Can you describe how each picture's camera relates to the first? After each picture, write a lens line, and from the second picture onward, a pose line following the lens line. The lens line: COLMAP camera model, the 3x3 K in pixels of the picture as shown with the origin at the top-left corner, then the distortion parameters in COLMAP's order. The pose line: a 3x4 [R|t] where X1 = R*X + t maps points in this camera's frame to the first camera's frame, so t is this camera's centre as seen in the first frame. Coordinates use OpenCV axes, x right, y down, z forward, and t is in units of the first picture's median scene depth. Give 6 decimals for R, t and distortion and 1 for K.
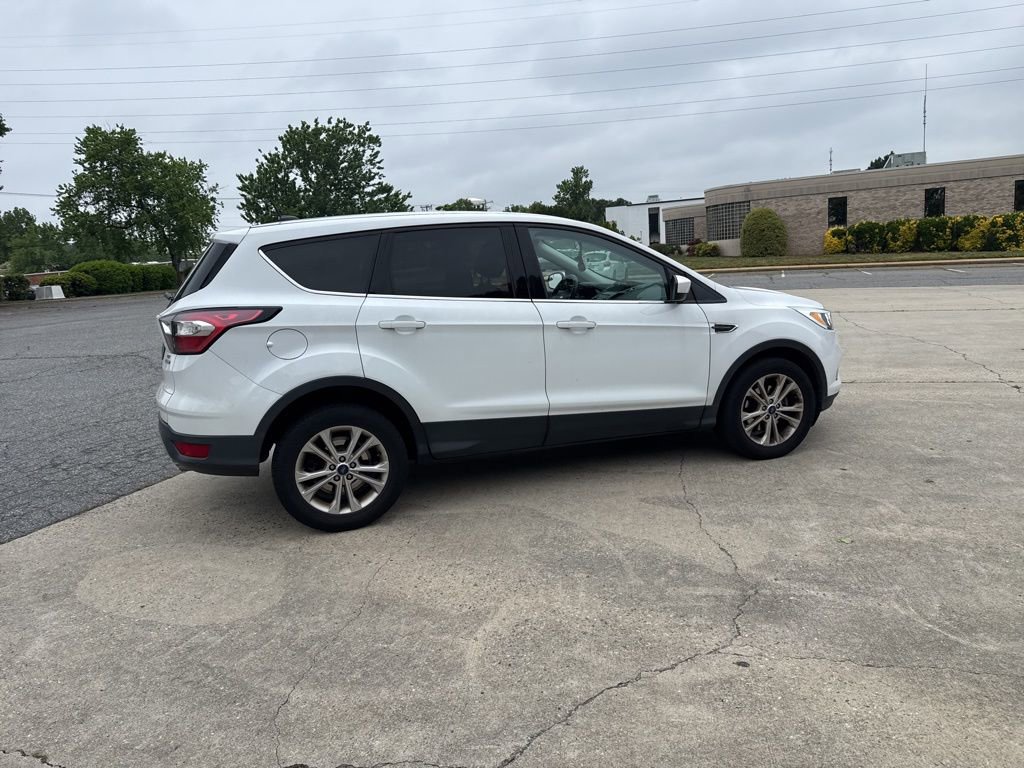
lens RADIAL K [[711.9, 0, 519.1], [0, 711.9, 388.6], [0, 0, 1]] dist [0.063018, -0.079459]
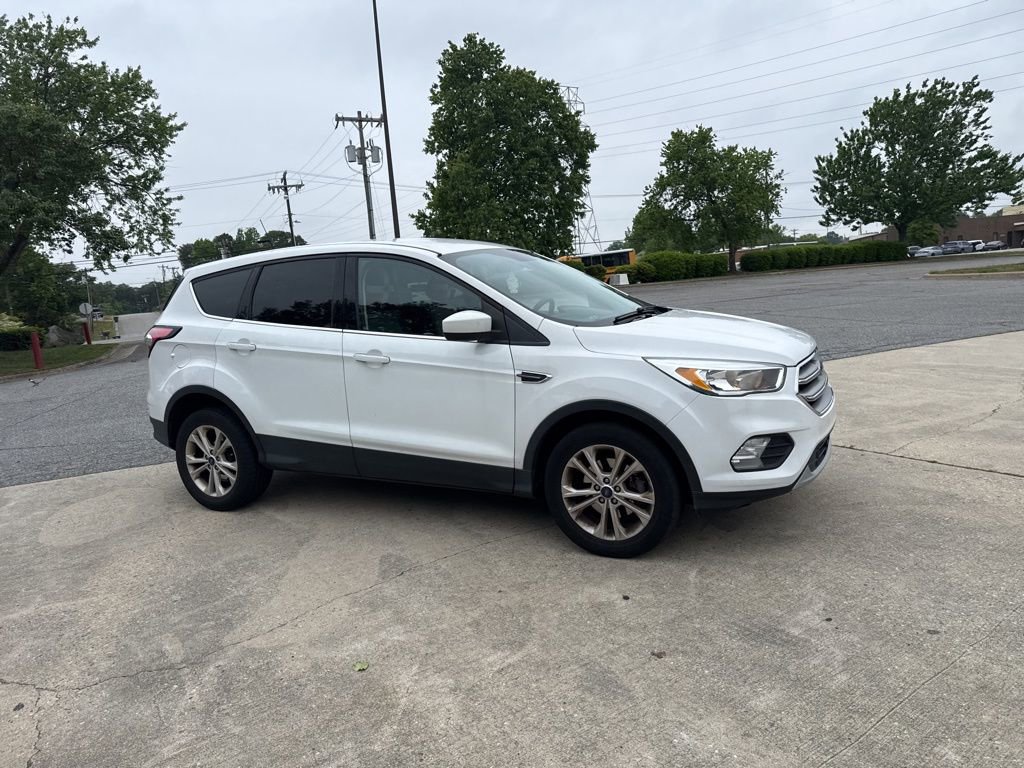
lens RADIAL K [[711.9, 0, 519.1], [0, 711.9, 388.6], [0, 0, 1]] dist [0.063018, -0.079459]
pose [[0.693811, 0.116495, -0.710672, 0.787408], [-0.098658, 0.992901, 0.066442, -0.115318], [0.713367, 0.024015, 0.700379, 0.403855]]
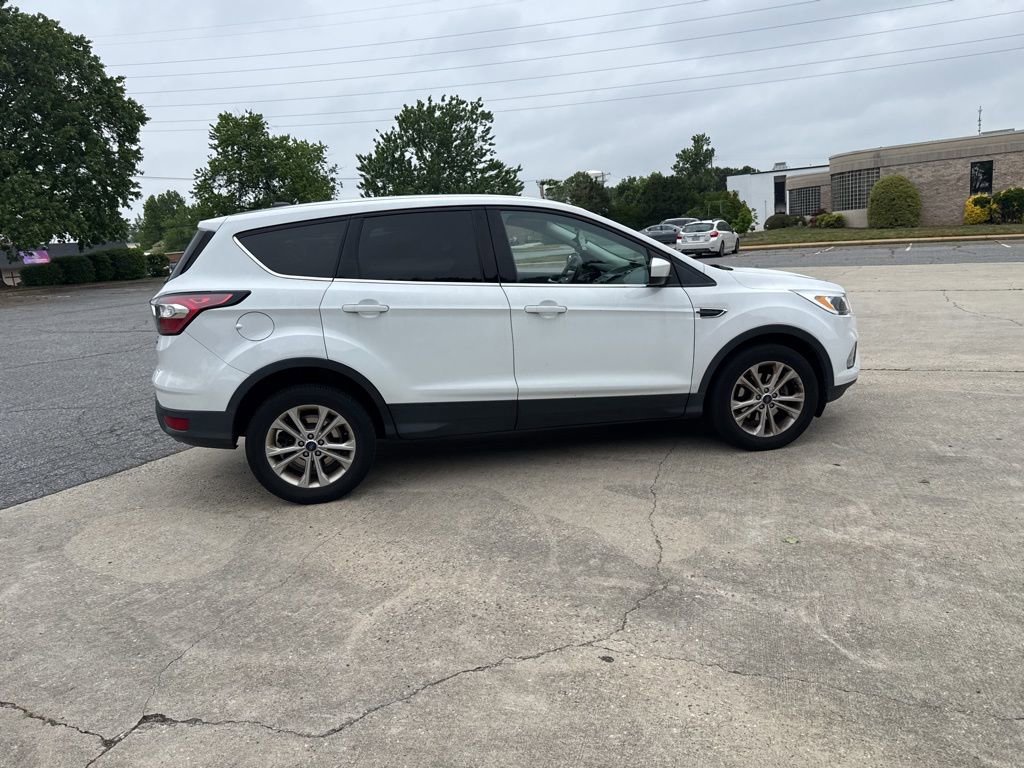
lens RADIAL K [[715.1, 0, 515.5], [0, 715.1, 390.4], [0, 0, 1]] dist [0.056663, -0.070104]
pose [[0.986117, 0.025107, -0.164144, 0.176854], [-0.019216, 0.999116, 0.037382, -0.011011], [0.164937, -0.033709, 0.985728, 0.007230]]
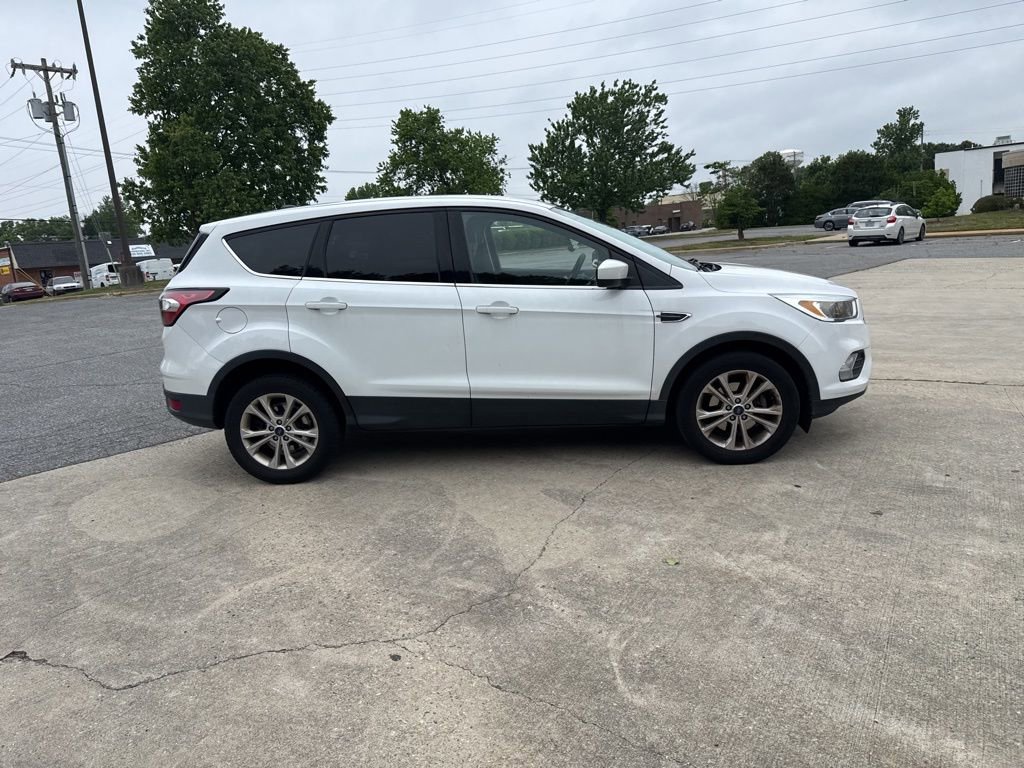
lens RADIAL K [[715.1, 0, 515.5], [0, 715.1, 390.4], [0, 0, 1]] dist [0.056663, -0.070104]
pose [[0.916501, 0.074244, -0.393081, 0.438688], [-0.053202, 0.996520, 0.064174, -0.036796], [0.396478, -0.037903, 0.917262, 0.073618]]
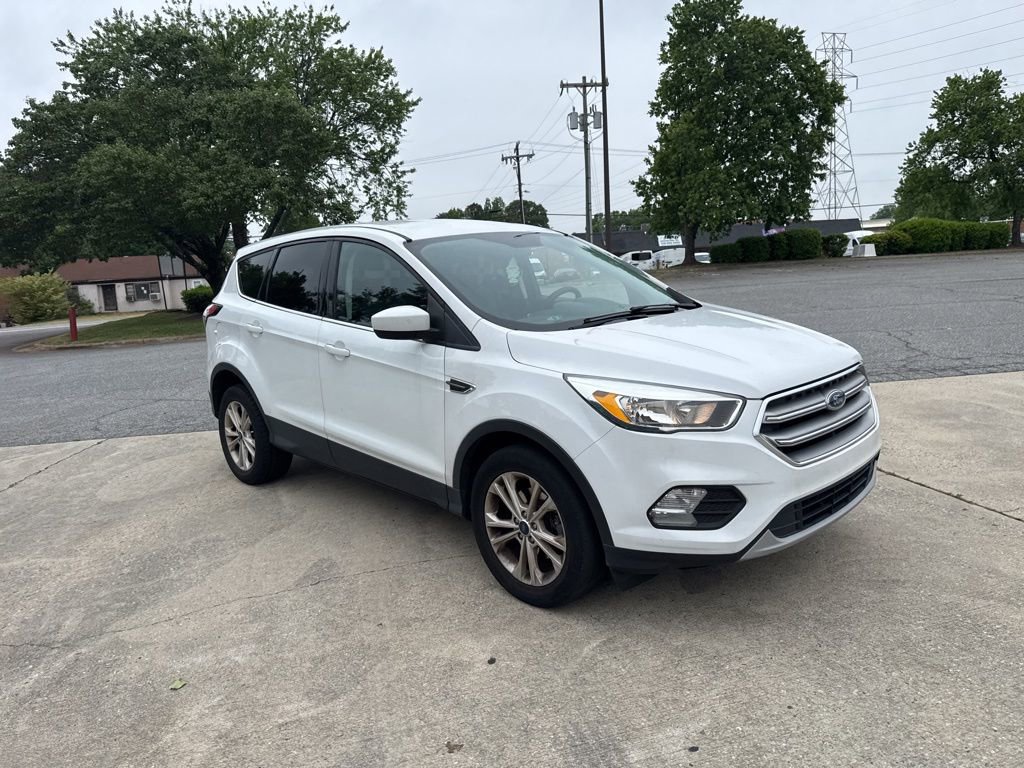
lens RADIAL K [[715.1, 0, 515.5], [0, 715.1, 390.4], [0, 0, 1]] dist [0.056663, -0.070104]
pose [[0.423451, 0.192878, -0.885148, 0.869488], [-0.133538, 0.979688, 0.149595, -0.179963], [0.896023, 0.054855, 0.440606, 0.692551]]
